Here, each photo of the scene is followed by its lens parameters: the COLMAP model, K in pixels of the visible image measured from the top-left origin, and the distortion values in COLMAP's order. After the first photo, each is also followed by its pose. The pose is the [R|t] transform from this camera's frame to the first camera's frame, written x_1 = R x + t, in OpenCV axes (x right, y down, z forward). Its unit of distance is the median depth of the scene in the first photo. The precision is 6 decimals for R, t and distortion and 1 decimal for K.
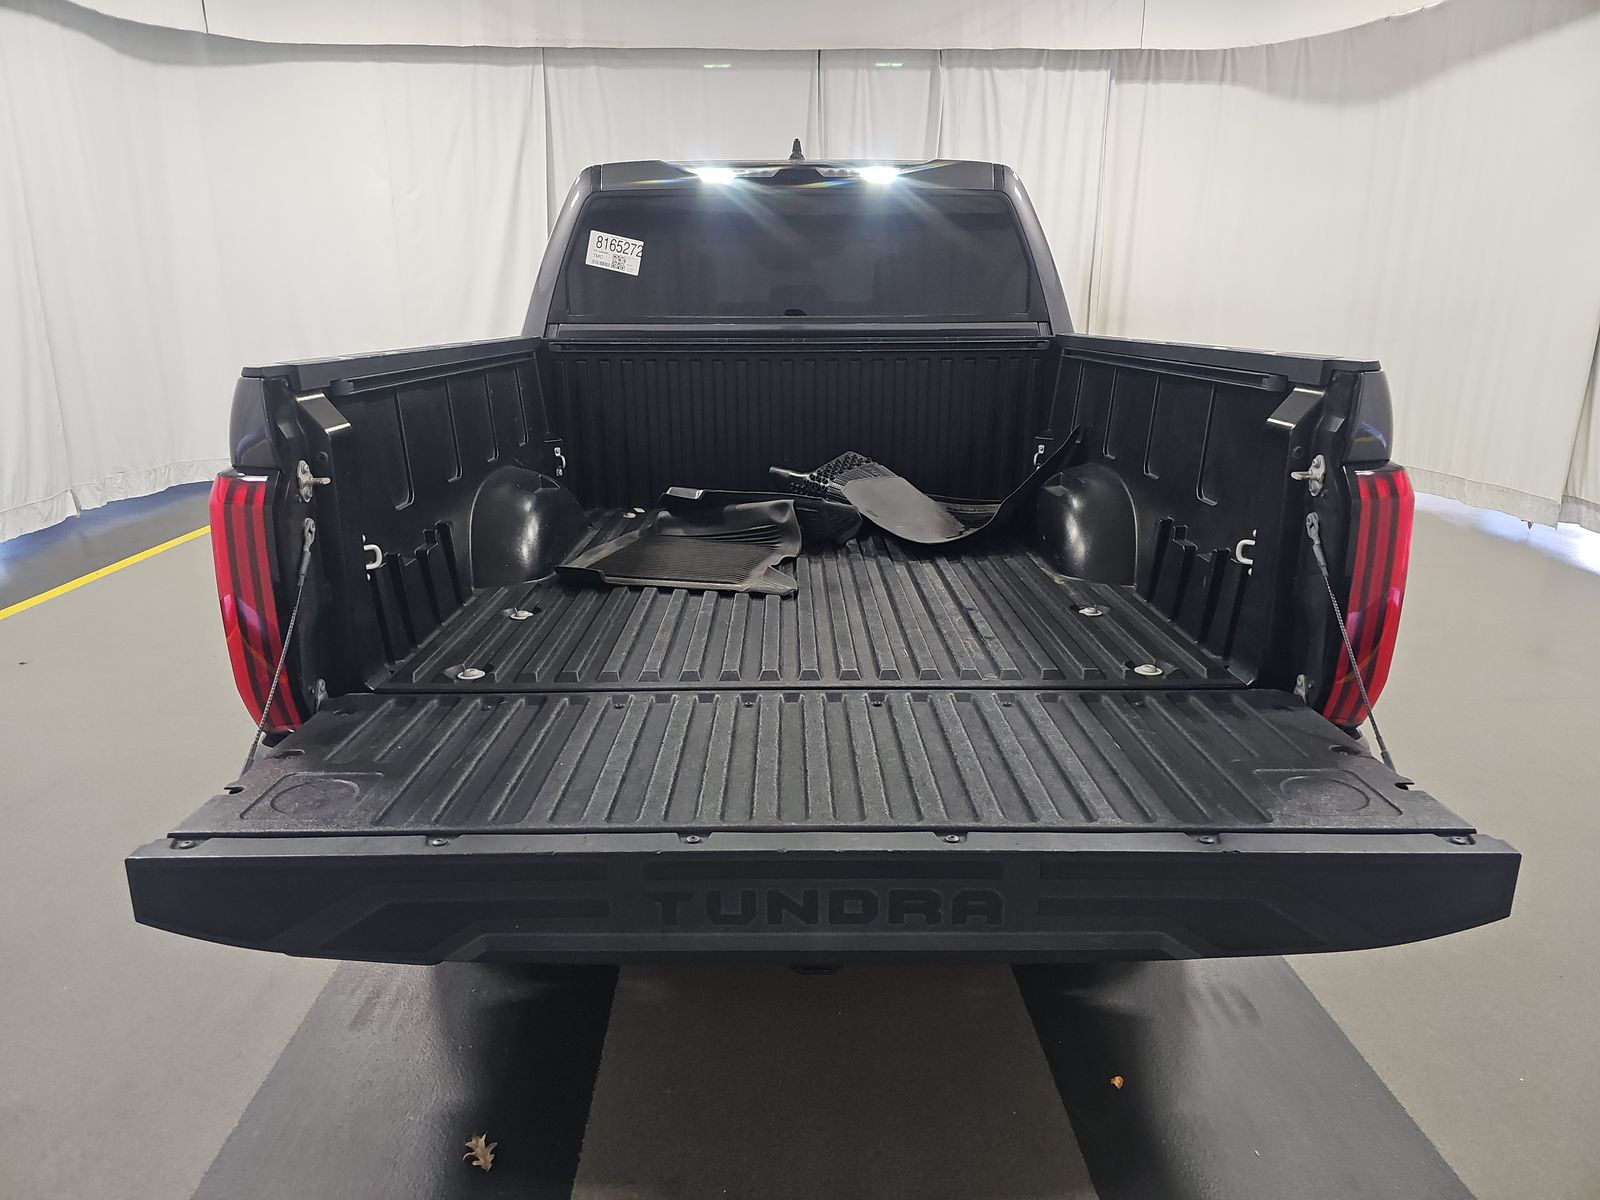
lens RADIAL K [[1044.7, 0, 794.0], [0, 1044.7, 611.2], [0, 0, 1]] dist [0.040903, -0.043343]
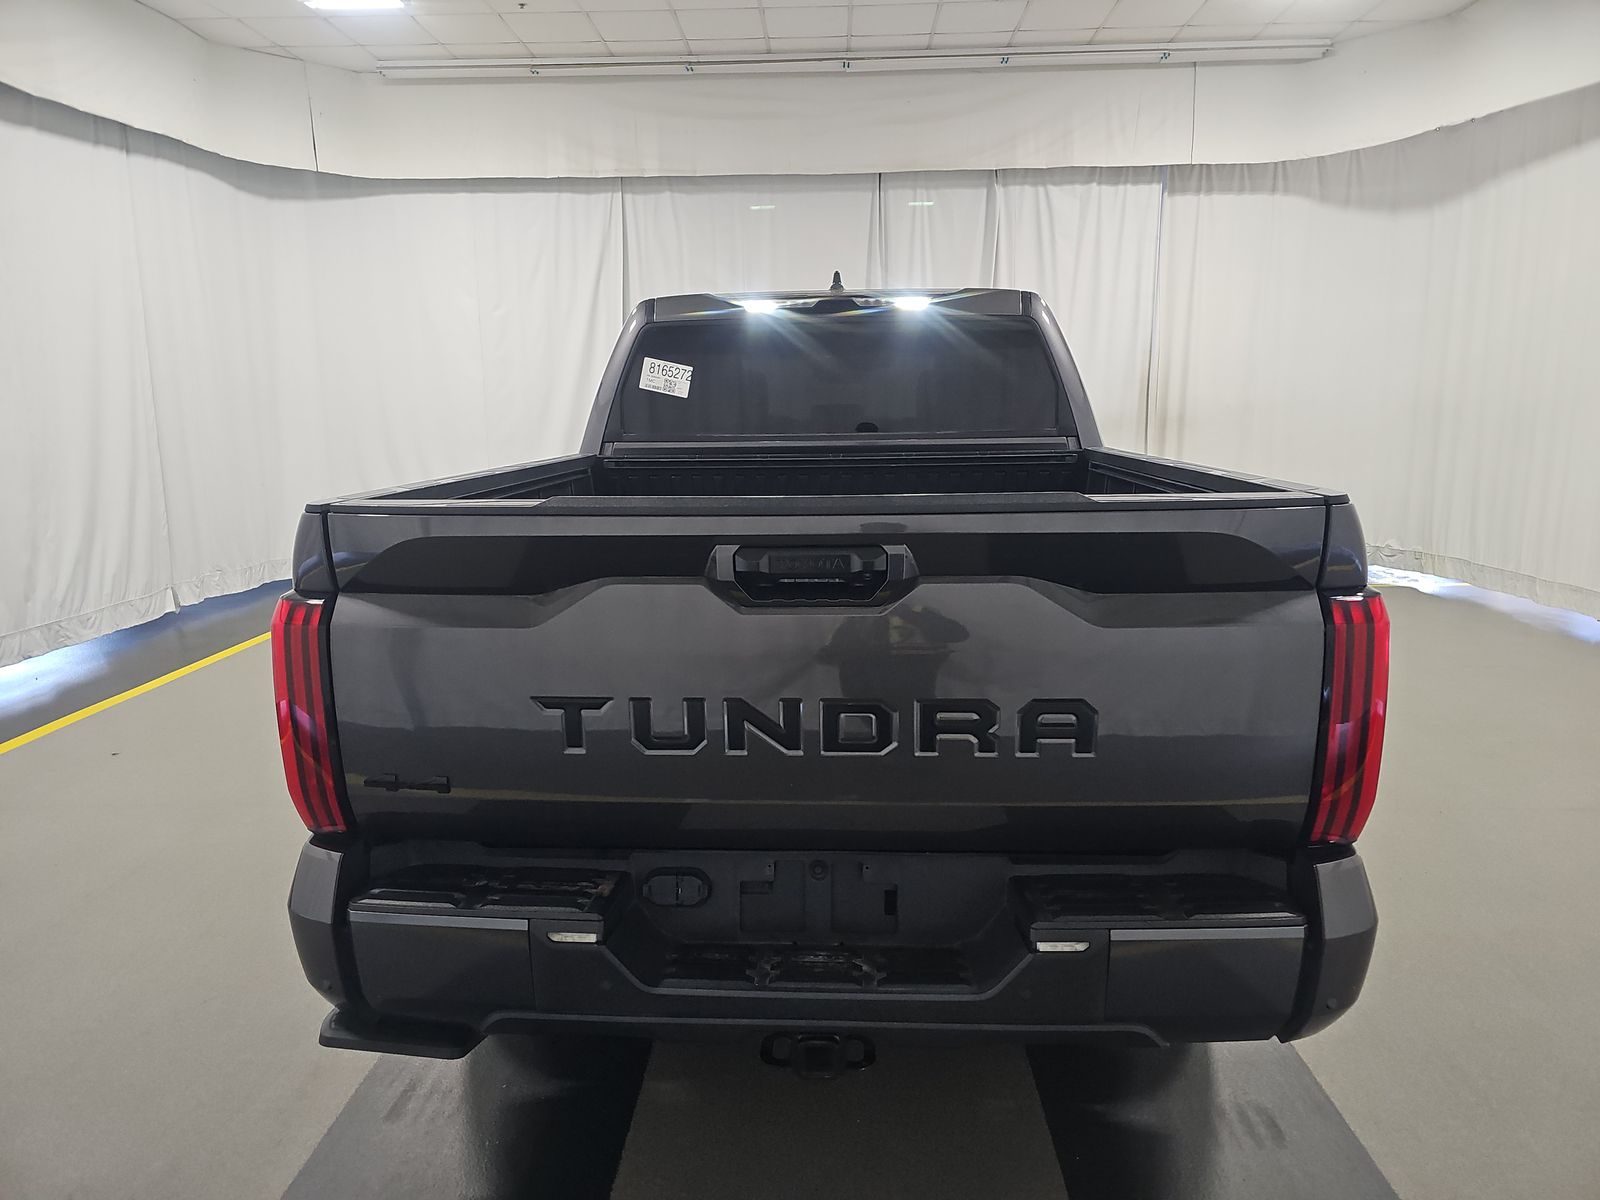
lens RADIAL K [[1044.7, 0, 803.5], [0, 1044.7, 608.6], [0, 0, 1]] dist [0.040903, -0.043343]
pose [[0.998043, 0.002335, -0.062494, 0.031909], [-0.007803, 0.996144, -0.087384, -0.011048], [0.062049, 0.087700, 0.994213, -0.030268]]
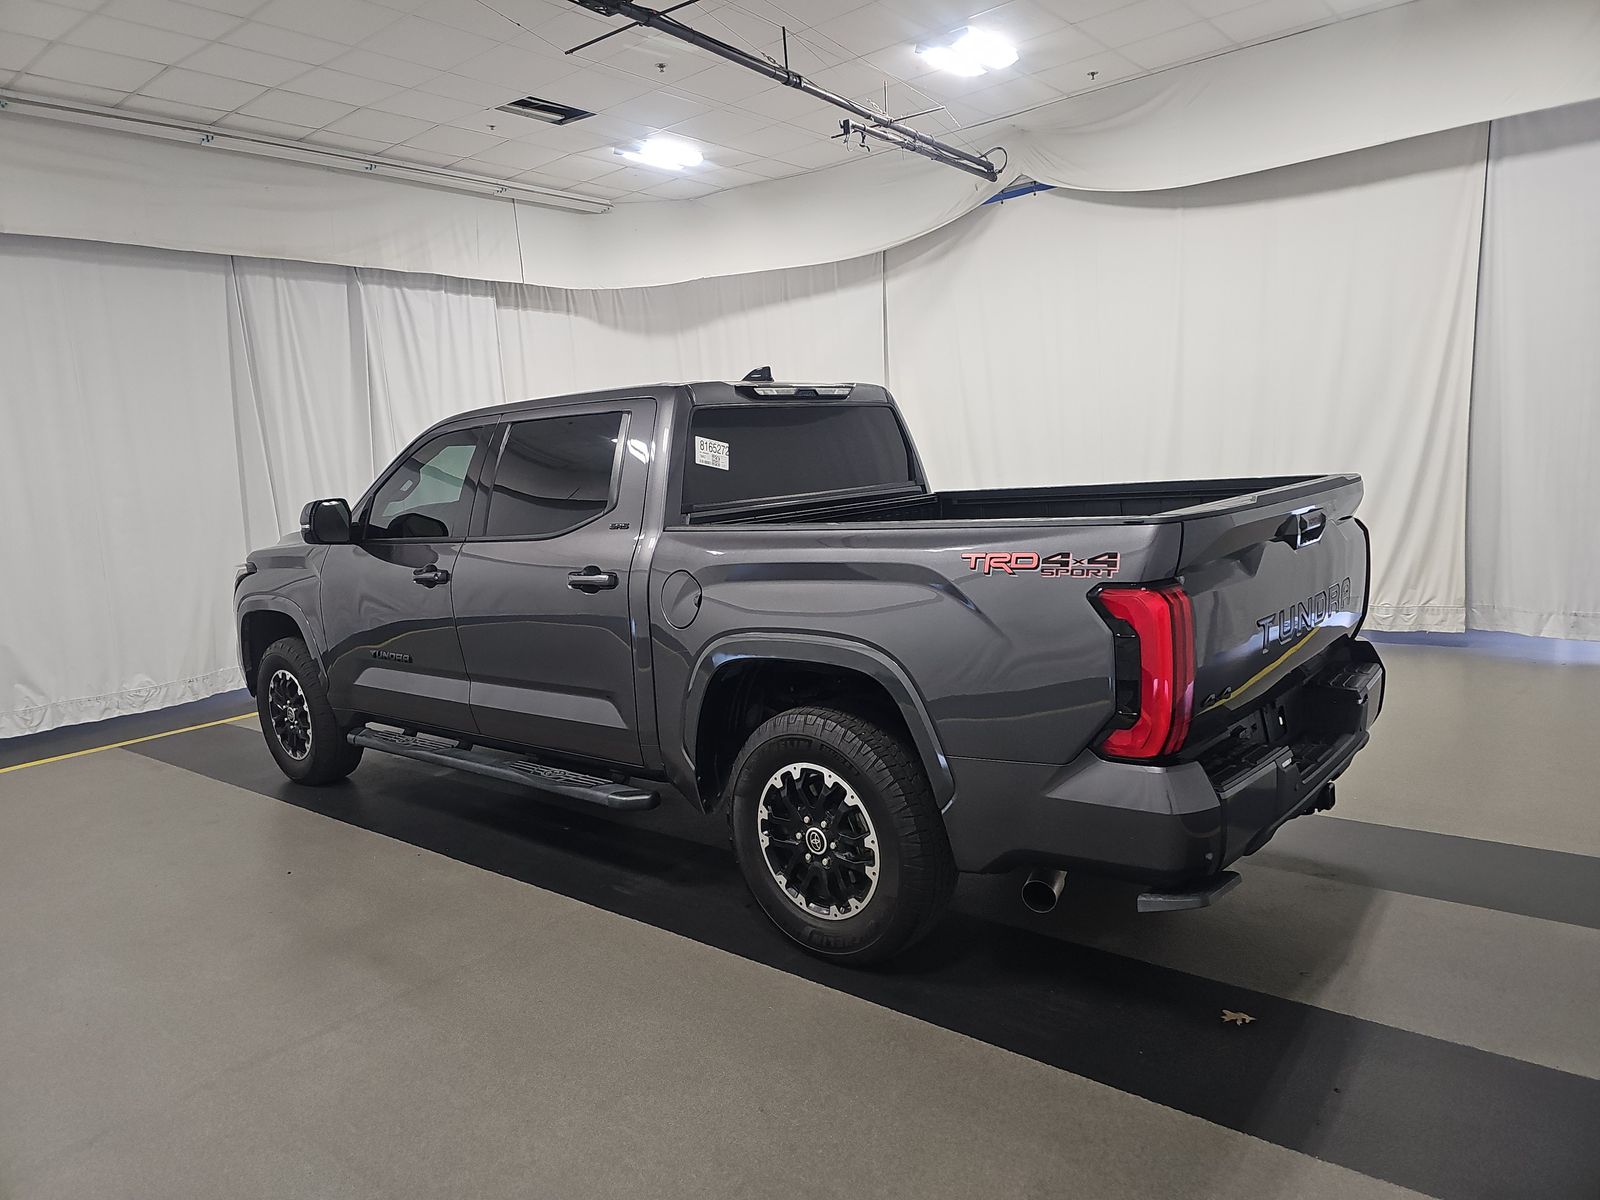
lens RADIAL K [[1044.7, 0, 806.9], [0, 1044.7, 608.5], [0, 0, 1]] dist [0.040903, -0.043343]
pose [[0.653334, -0.148498, 0.742363, -0.891244], [0.273409, 0.960677, -0.048452, -0.064235], [-0.705976, 0.234623, 0.668244, 0.121036]]
